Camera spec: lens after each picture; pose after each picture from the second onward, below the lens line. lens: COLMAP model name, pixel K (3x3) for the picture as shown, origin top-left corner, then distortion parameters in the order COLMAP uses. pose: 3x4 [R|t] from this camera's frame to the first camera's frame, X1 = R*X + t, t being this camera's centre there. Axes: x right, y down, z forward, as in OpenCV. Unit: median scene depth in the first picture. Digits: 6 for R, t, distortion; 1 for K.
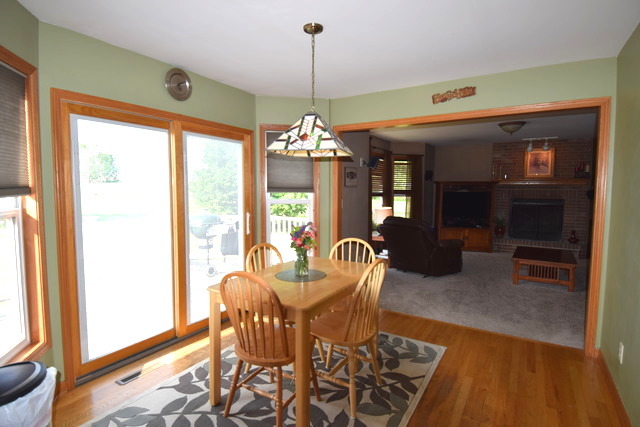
lens RADIAL K [[330.1, 0, 321.3], [0, 330.1, 210.9], [0, 0, 1]] dist [0.003470, -0.000198]
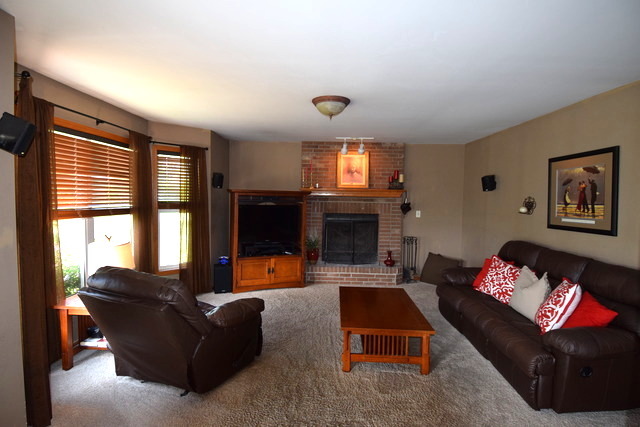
lens RADIAL K [[330.1, 0, 321.3], [0, 330.1, 210.9], [0, 0, 1]] dist [0.003470, -0.000198]
pose [[0.855547, -0.011286, 0.517601, 0.166103], [0.022773, 0.999615, -0.015845, -0.031697], [-0.517223, 0.025344, 0.855475, 0.341077]]
